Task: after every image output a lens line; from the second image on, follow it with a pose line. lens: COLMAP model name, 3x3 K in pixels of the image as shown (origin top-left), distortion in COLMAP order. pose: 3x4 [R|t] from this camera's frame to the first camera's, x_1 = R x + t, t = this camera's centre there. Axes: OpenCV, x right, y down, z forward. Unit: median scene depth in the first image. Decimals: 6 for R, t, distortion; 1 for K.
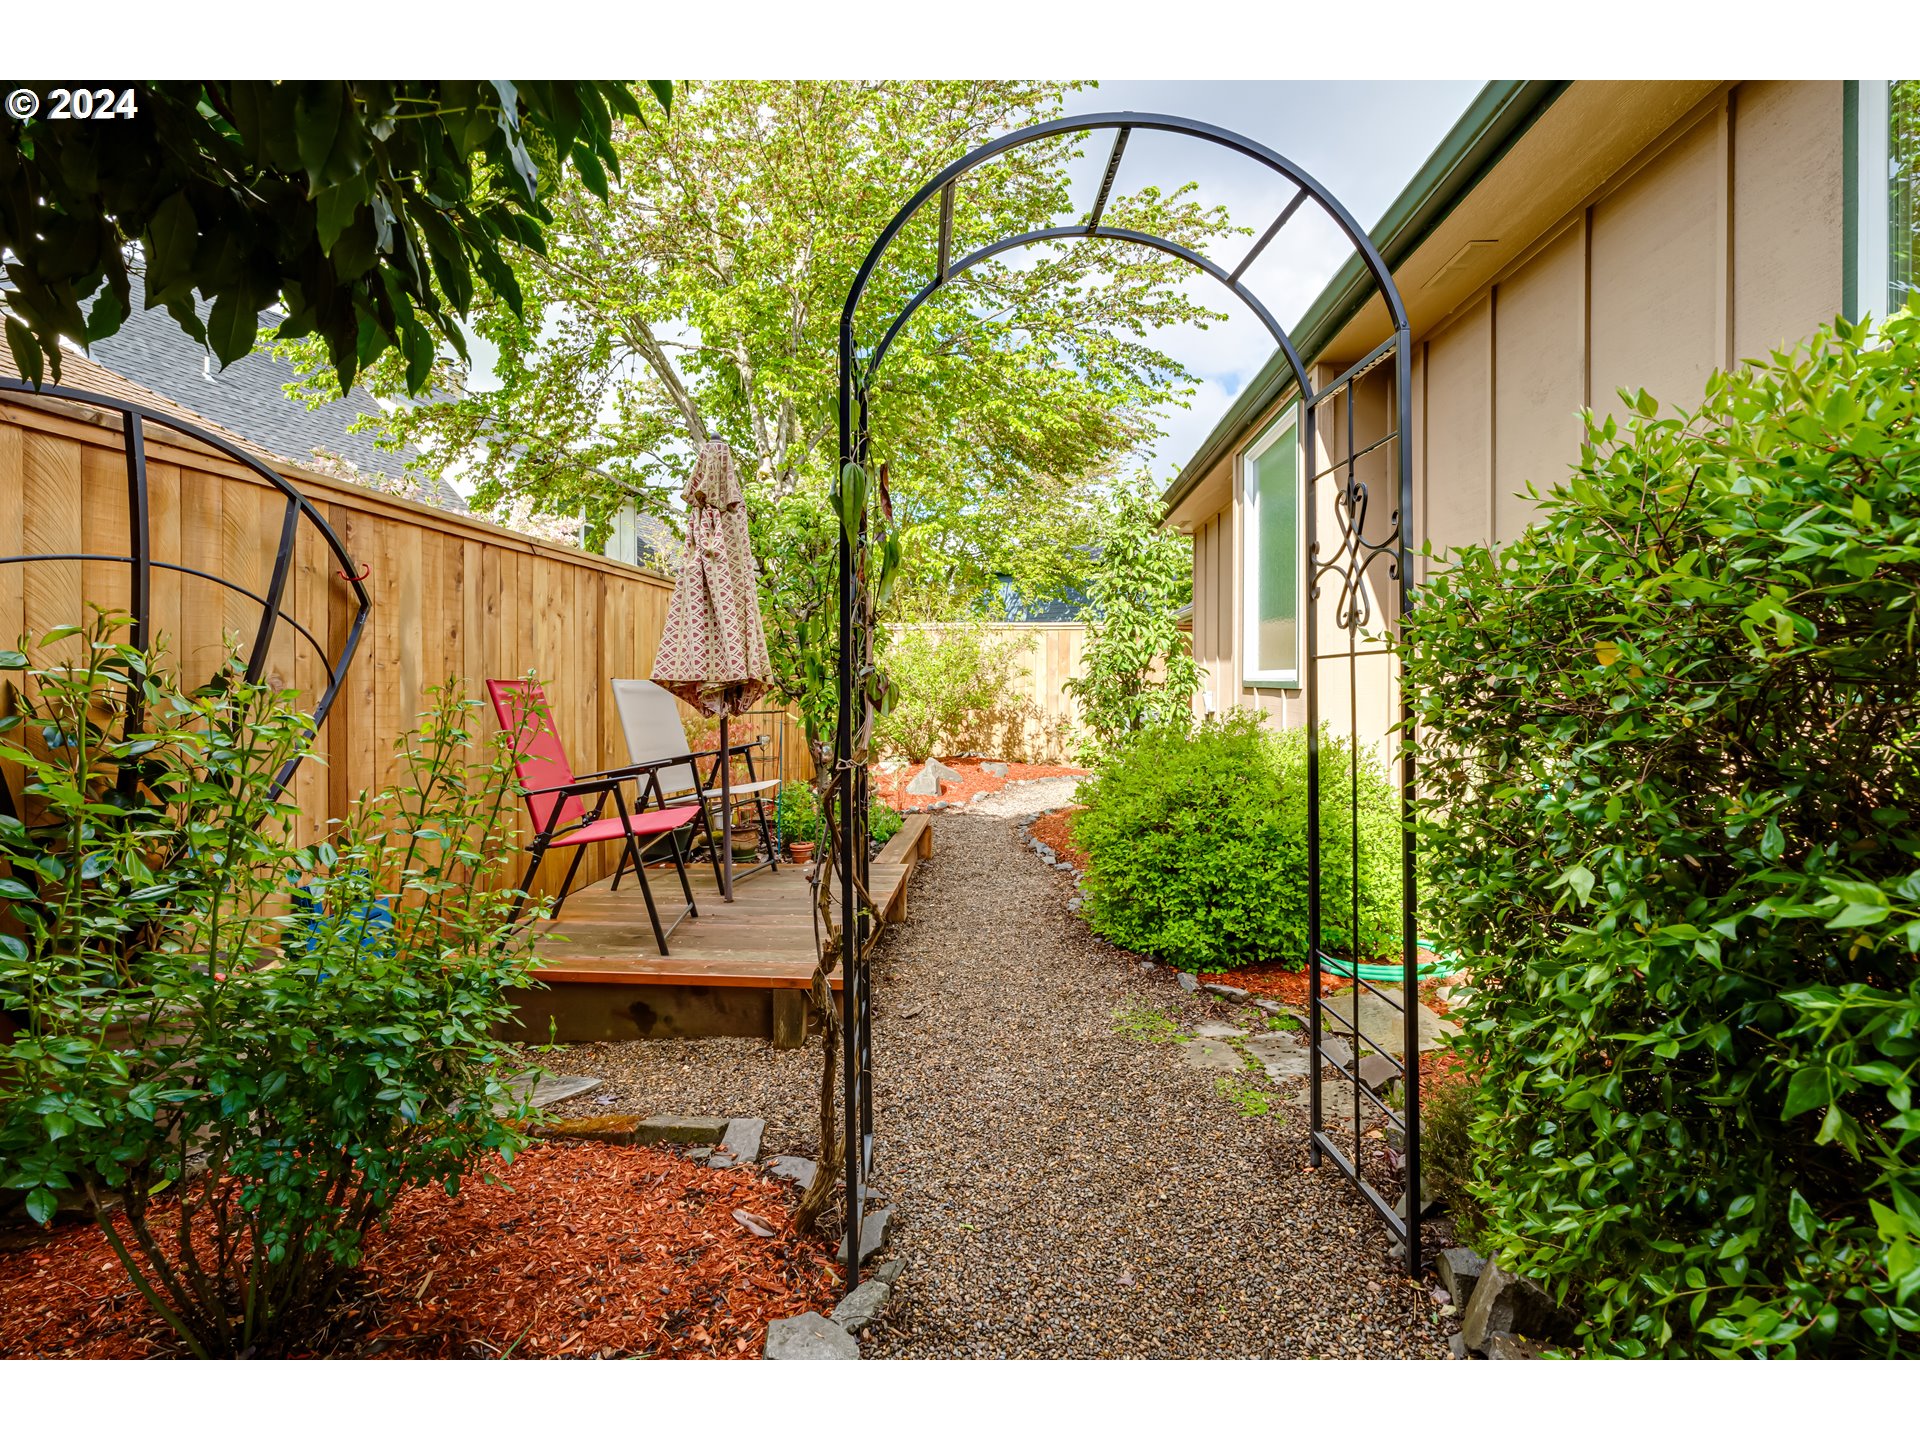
lens RADIAL K [[877.7, 0, 970.8], [0, 877.7, 707.2], [0, 0, 1]] dist [-0.002064, -0.000099]
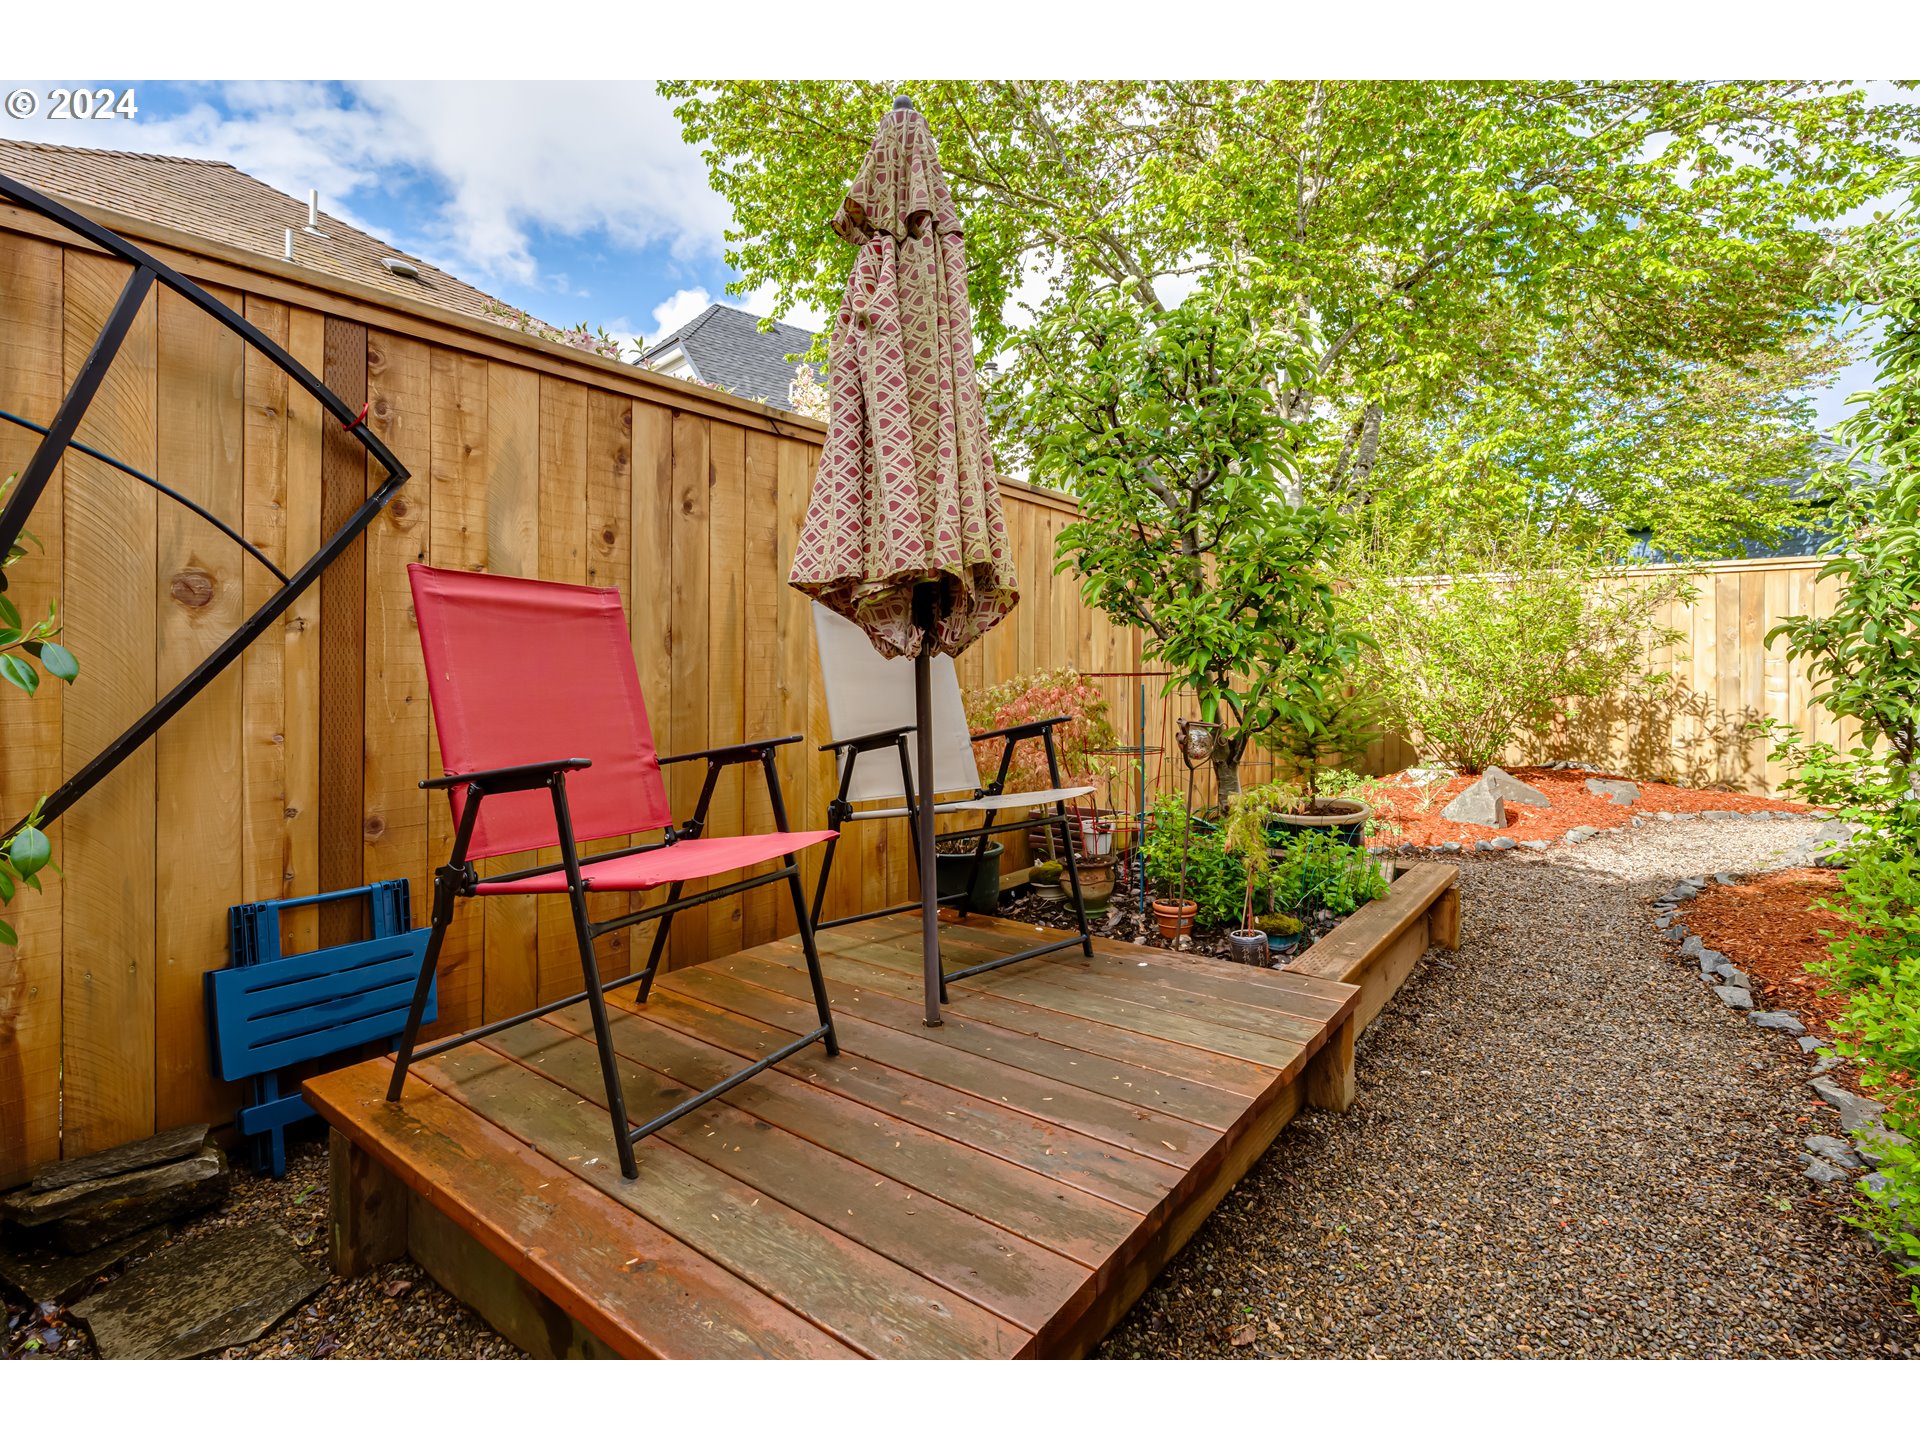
lens RADIAL K [[926.0, 0, 965.1], [0, 926.0, 664.0], [0, 0, 1]] dist [-0.003009, 0.000023]
pose [[0.829456, -0.000742, -0.558572, 0.015969], [-0.020786, 0.999265, -0.032195, 0.013451], [0.558185, 0.038315, 0.828831, 0.238233]]
